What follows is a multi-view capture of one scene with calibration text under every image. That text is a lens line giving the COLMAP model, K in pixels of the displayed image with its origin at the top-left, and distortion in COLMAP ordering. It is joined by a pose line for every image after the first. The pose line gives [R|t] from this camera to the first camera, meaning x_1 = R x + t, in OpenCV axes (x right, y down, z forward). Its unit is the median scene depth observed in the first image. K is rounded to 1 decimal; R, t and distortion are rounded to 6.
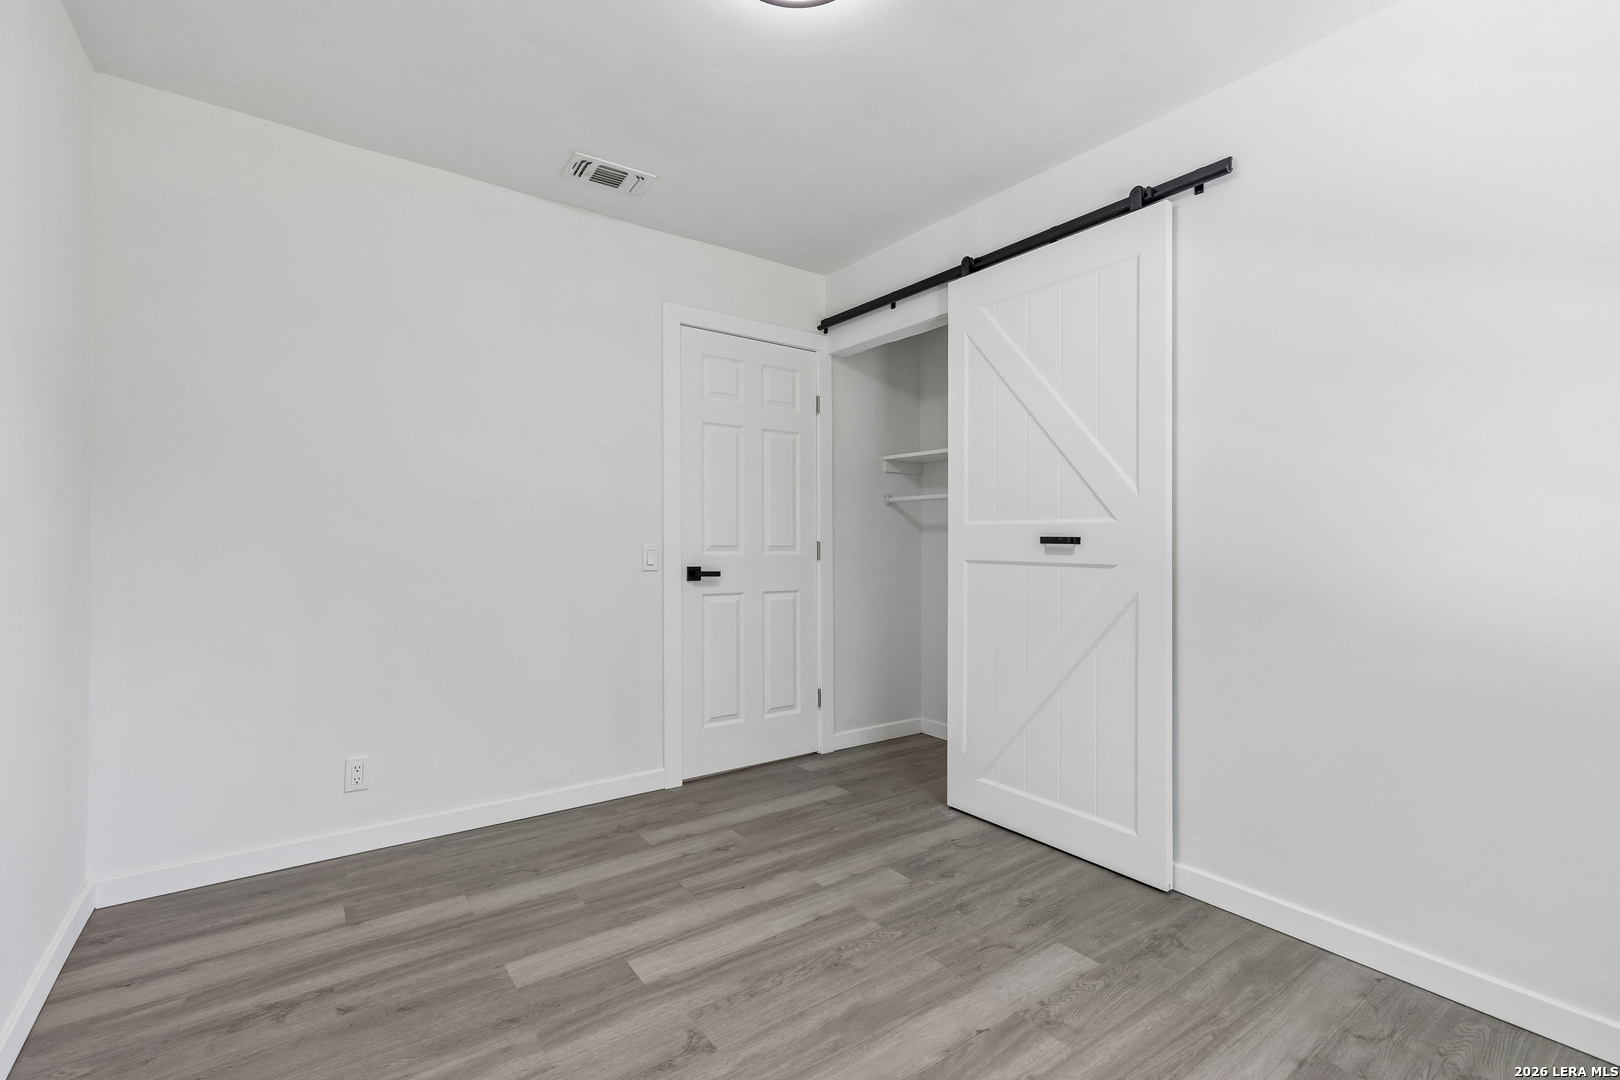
lens RADIAL K [[741.9, 0, 808.7], [0, 741.9, 539.8], [0, 0, 1]] dist [0.021649, -0.003942]
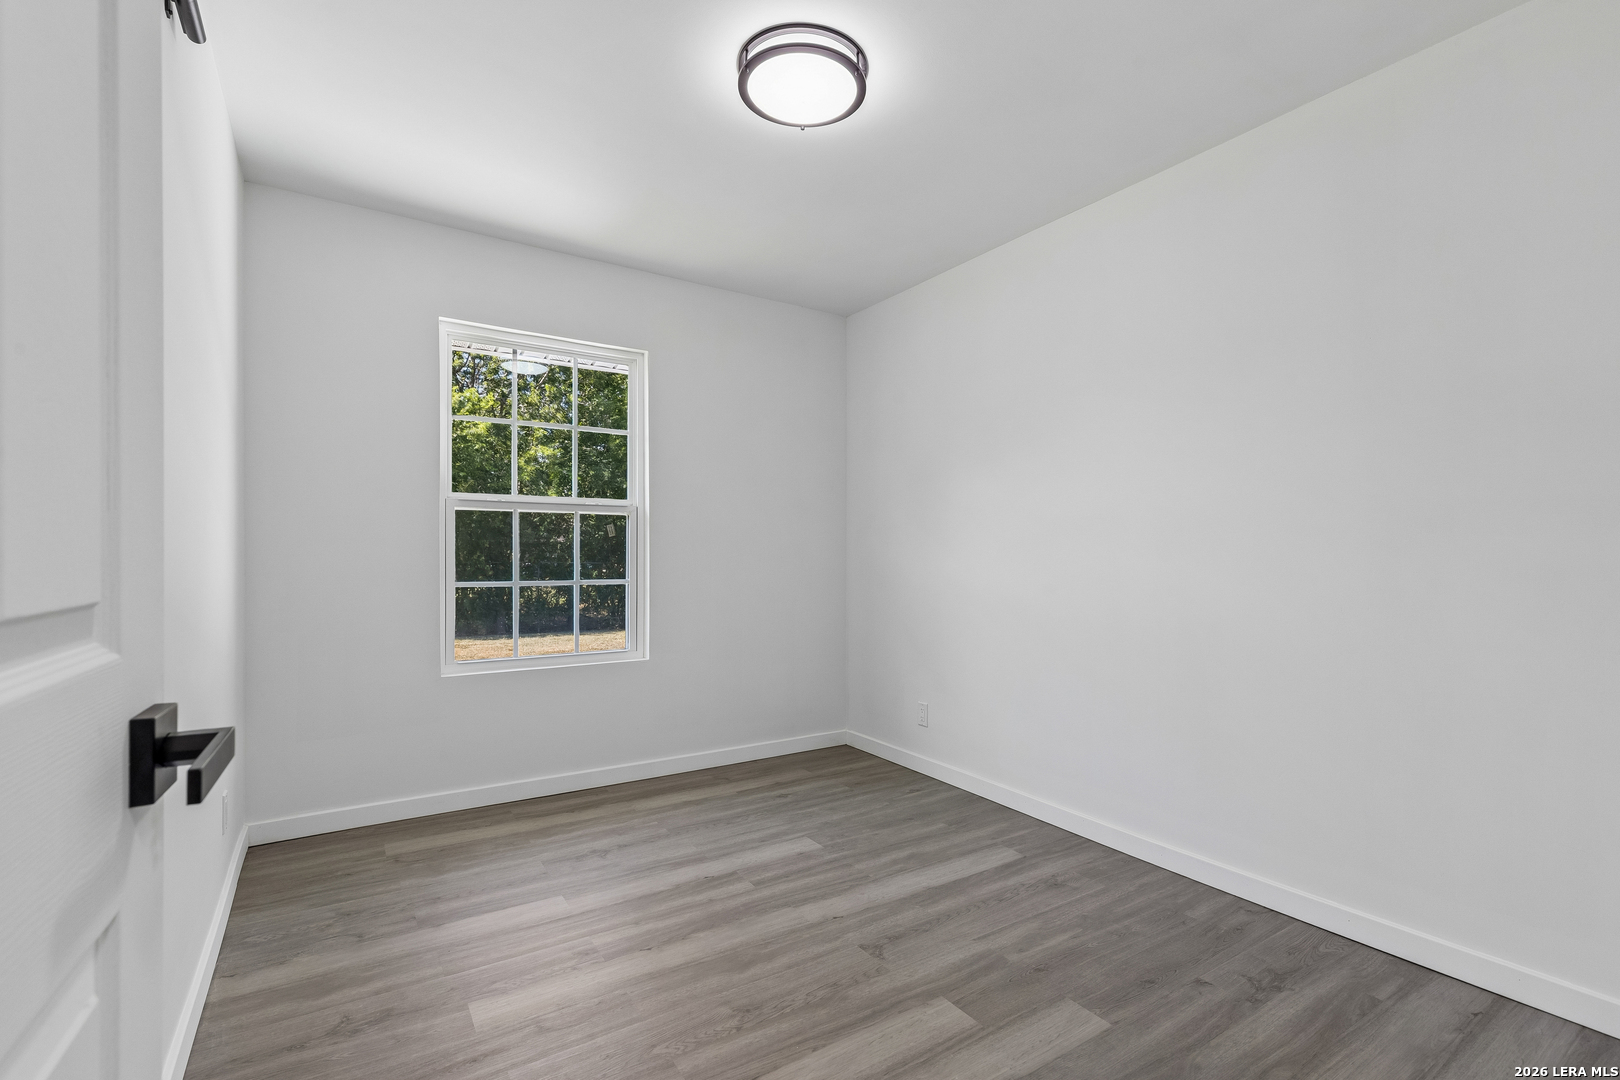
lens RADIAL K [[741.9, 0, 809.9], [0, 741.9, 543.8], [0, 0, 1]] dist [0.021649, -0.003942]
pose [[-0.998792, -0.005108, 0.048869, -0.086596], [-0.005617, 0.999931, -0.010294, -0.003984], [-0.048813, -0.010557, -0.998752, 2.013937]]
